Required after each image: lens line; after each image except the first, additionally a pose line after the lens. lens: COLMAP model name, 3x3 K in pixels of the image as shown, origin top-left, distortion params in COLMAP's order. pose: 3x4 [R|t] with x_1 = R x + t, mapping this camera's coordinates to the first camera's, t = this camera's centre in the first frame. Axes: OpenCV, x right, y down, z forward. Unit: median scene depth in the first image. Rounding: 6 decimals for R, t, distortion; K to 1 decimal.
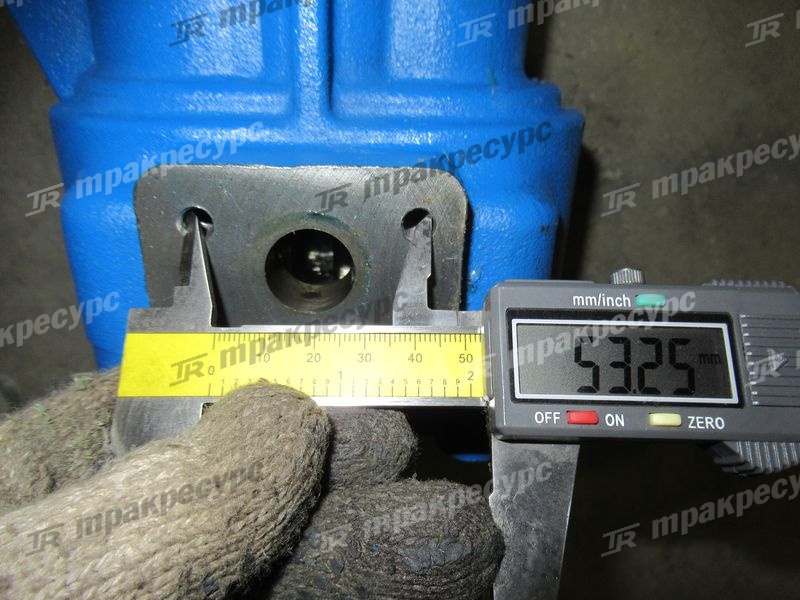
lens RADIAL K [[583.2, 0, 400.8], [0, 583.2, 310.4], [0, 0, 1]] dist [0.047292, -0.027641]
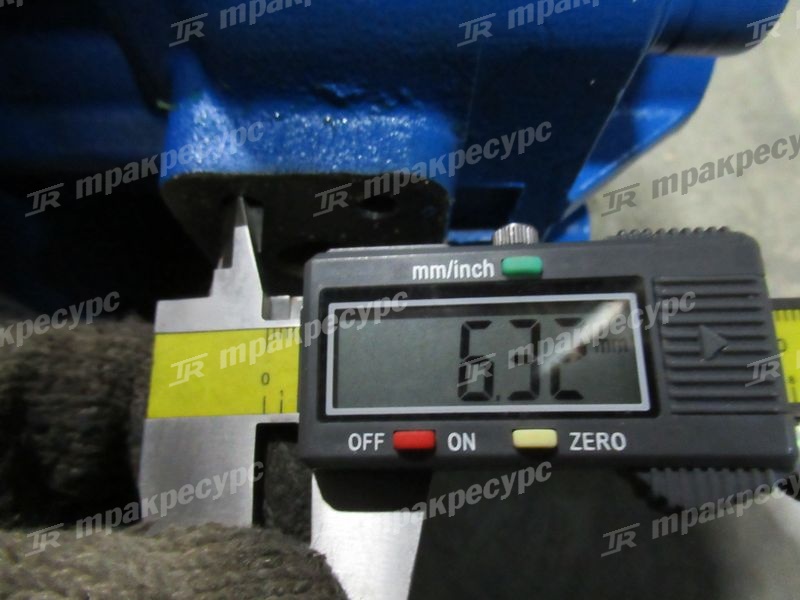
lens RADIAL K [[583.2, 0, 397.5], [0, 583.2, 304.2], [0, 0, 1]] dist [0.047292, -0.027641]
pose [[0.991003, -0.056755, -0.121208, 0.372692], [0.059477, 0.998050, 0.018950, 0.006719], [0.119896, -0.025989, 0.992446, 0.301422]]
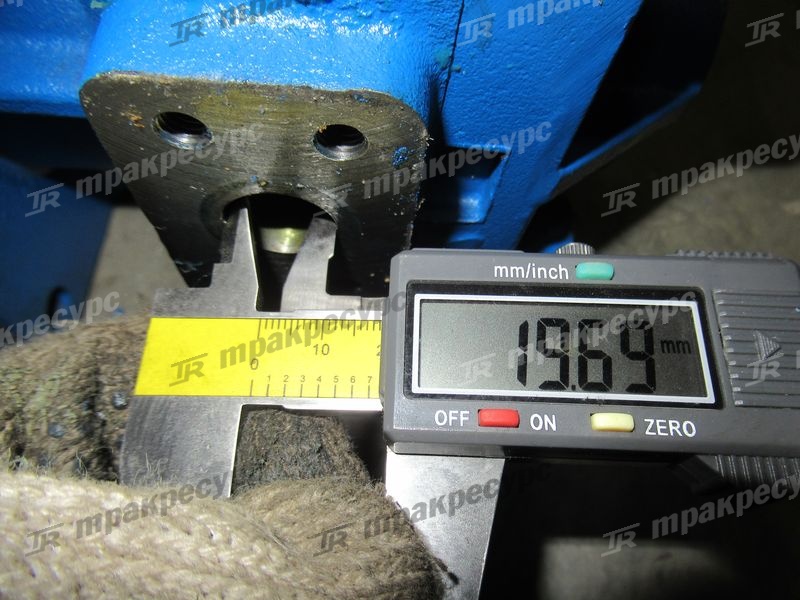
lens RADIAL K [[583.2, 0, 399.2], [0, 583.2, 309.6], [0, 0, 1]] dist [0.047292, -0.027641]
pose [[0.998772, 0.003399, -0.049418, 0.214221], [-0.009654, 0.991871, -0.126885, 0.138039], [0.048585, 0.127206, 0.990686, 0.239024]]
